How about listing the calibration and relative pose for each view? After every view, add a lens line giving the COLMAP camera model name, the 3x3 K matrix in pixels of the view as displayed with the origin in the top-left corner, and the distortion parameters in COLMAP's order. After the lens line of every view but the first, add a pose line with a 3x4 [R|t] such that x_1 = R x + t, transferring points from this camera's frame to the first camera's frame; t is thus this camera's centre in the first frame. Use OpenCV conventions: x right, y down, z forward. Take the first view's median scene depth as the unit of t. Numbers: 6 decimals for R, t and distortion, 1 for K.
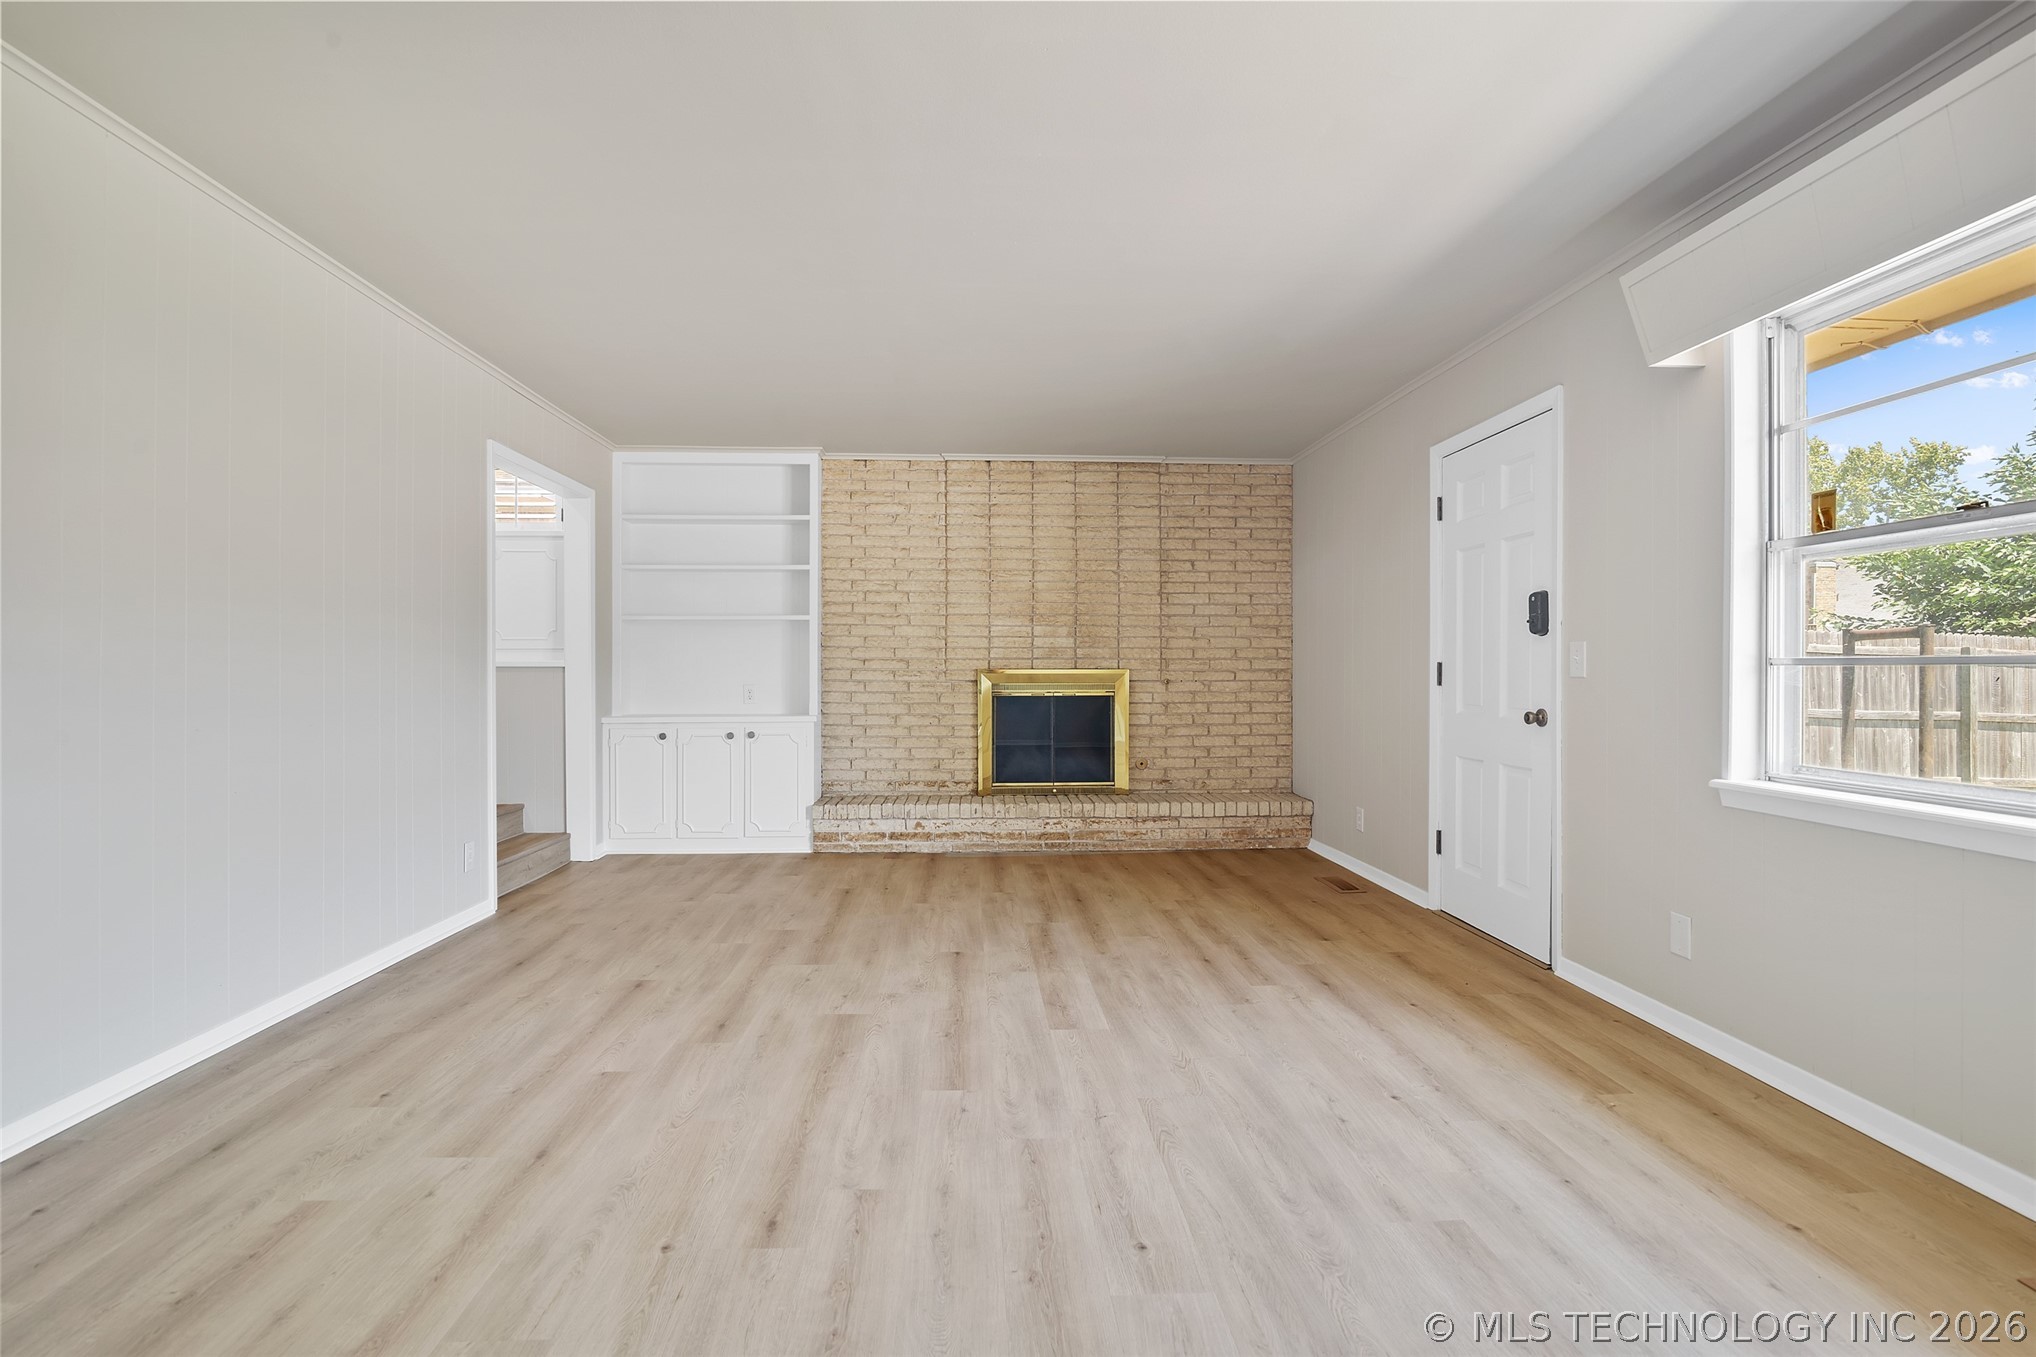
lens RADIAL K [[961.1, 0, 1021.1], [0, 961.1, 679.2], [0, 0, 1]] dist [-0.000460, -0.001757]
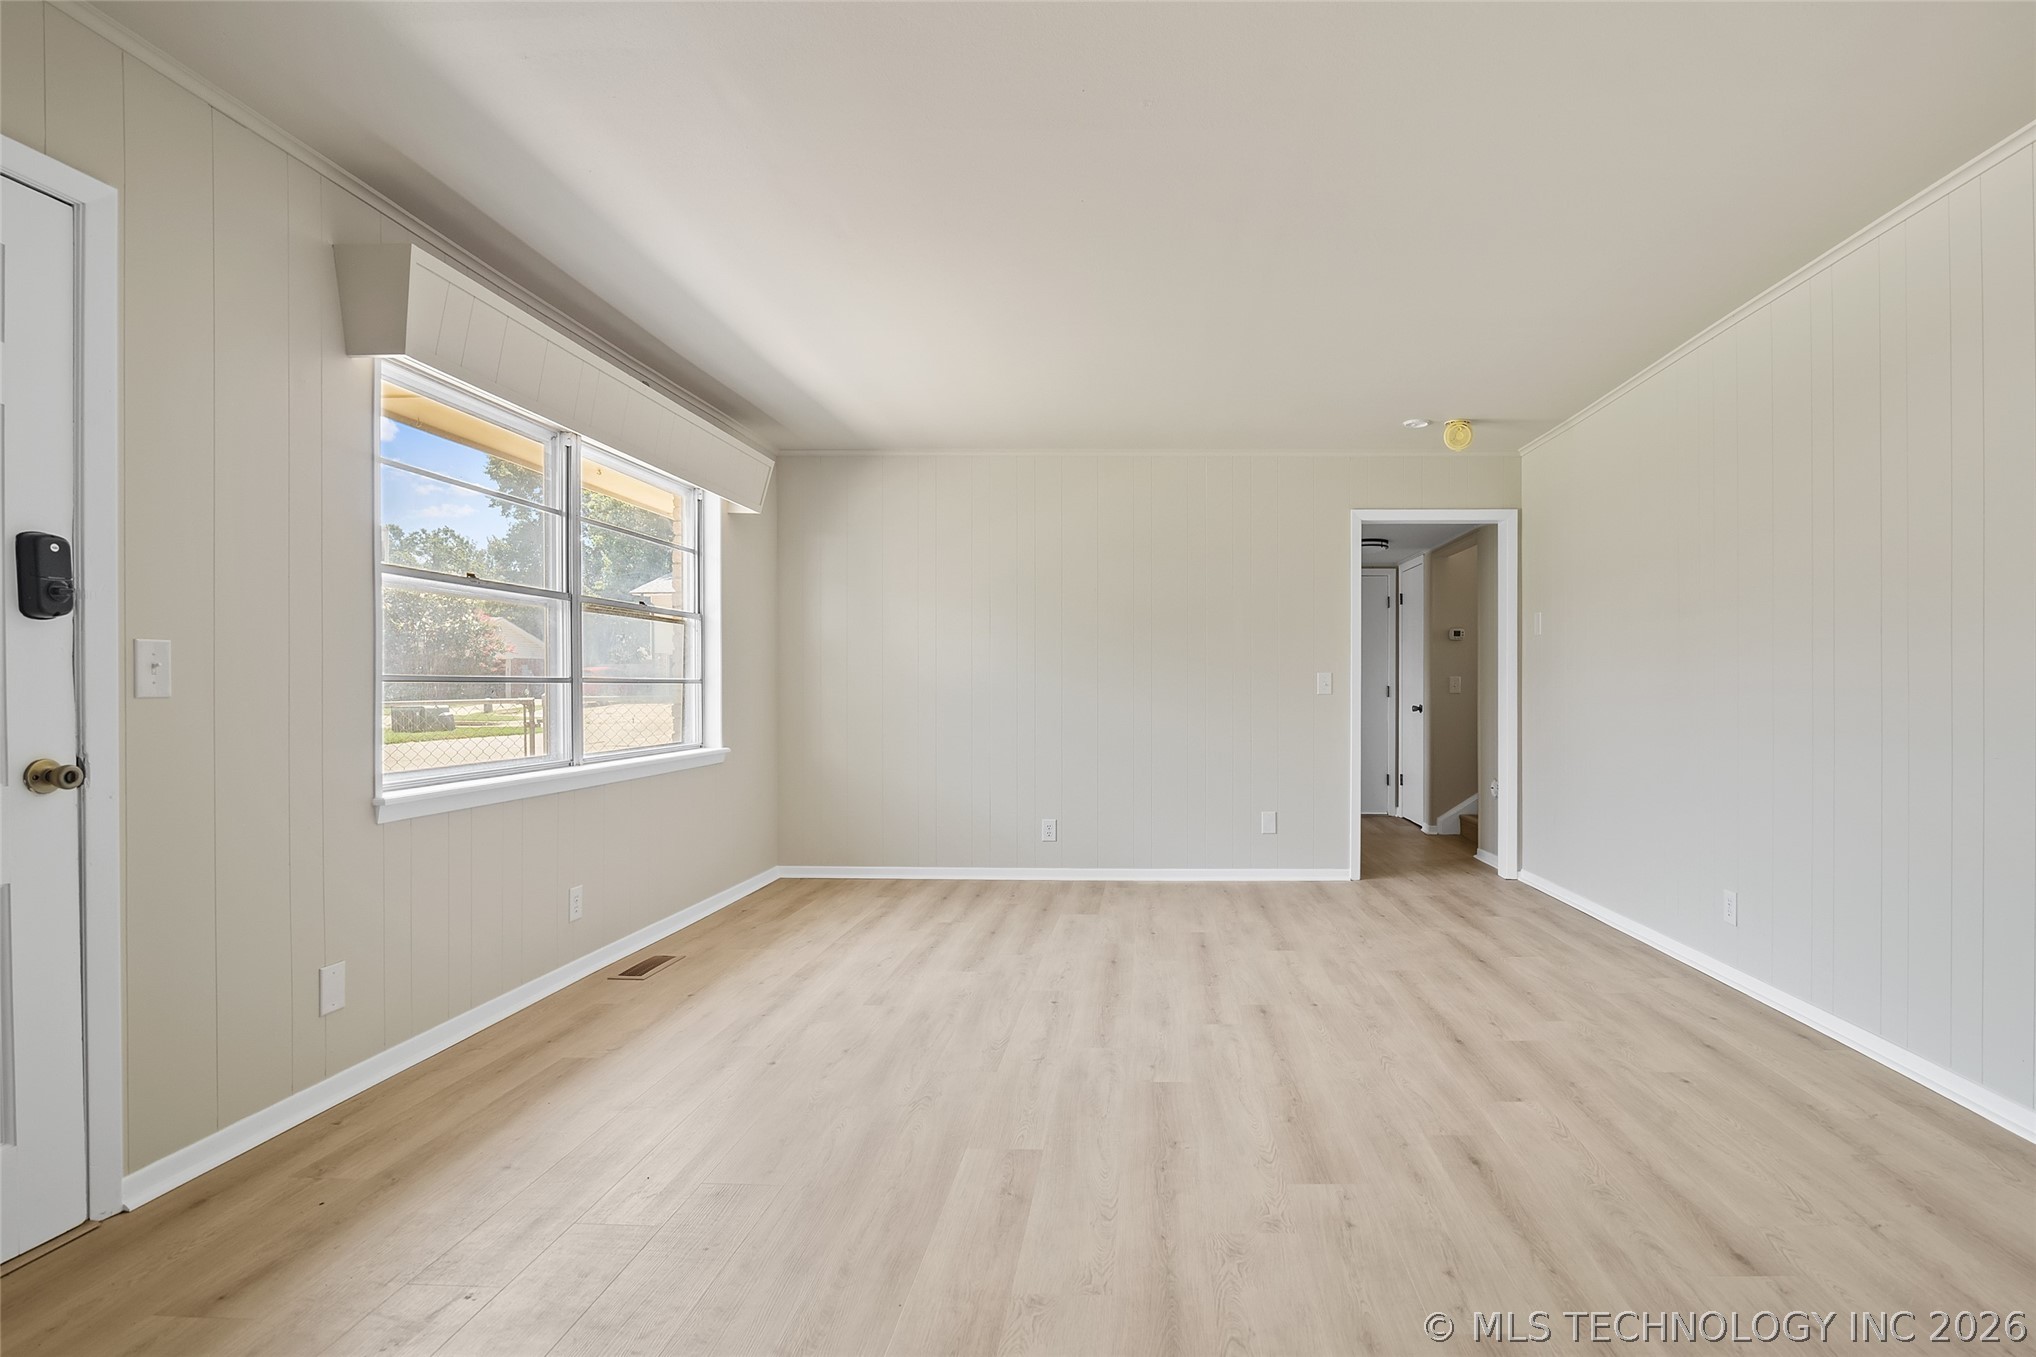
lens RADIAL K [[961.1, 0, 1057.6], [0, 961.1, 689.3], [0, 0, 1]] dist [-0.000460, -0.001757]
pose [[-0.988393, -0.004416, 0.151854, -0.114460], [-0.002696, 0.999930, 0.011530, -0.020988], [-0.151895, 0.010986, -0.988336, 2.051197]]
